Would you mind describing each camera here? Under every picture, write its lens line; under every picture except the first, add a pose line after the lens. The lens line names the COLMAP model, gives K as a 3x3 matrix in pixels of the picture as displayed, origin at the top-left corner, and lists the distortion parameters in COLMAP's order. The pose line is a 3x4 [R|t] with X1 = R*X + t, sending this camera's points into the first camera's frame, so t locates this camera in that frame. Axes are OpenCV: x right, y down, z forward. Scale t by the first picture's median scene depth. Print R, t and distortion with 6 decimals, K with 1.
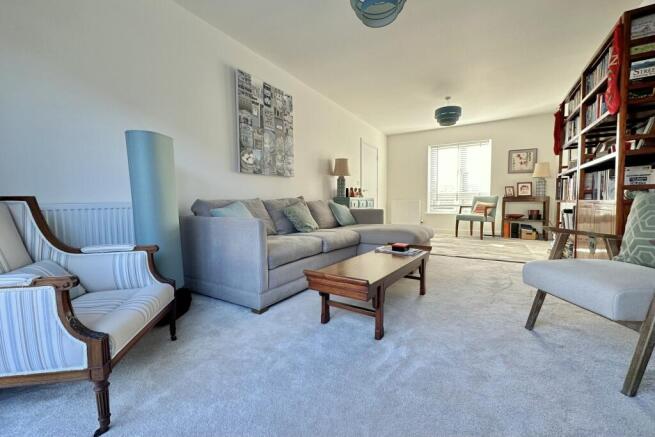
lens RADIAL K [[260.5, 0, 327.9], [0, 260.5, 216.7], [0, 0, 1]] dist [-0.002232, -0.000193]
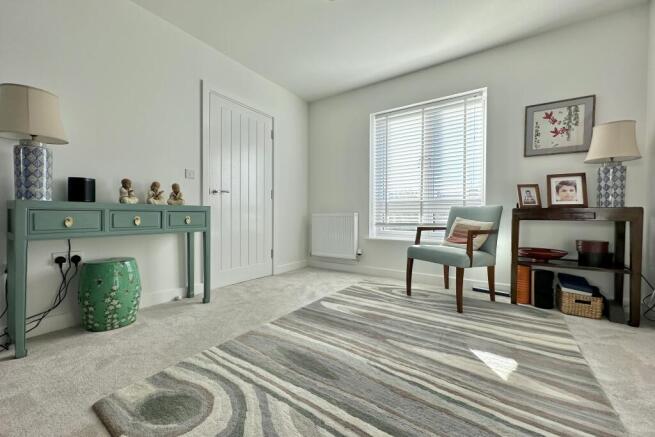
lens RADIAL K [[260.5, 0, 322.5], [0, 260.5, 217.9], [0, 0, 1]] dist [-0.002232, -0.000193]
pose [[0.998481, 0.015081, -0.052985, 0.401023], [-0.017422, 0.998879, -0.044008, -0.037305], [0.052262, 0.044865, 0.997625, 0.584432]]
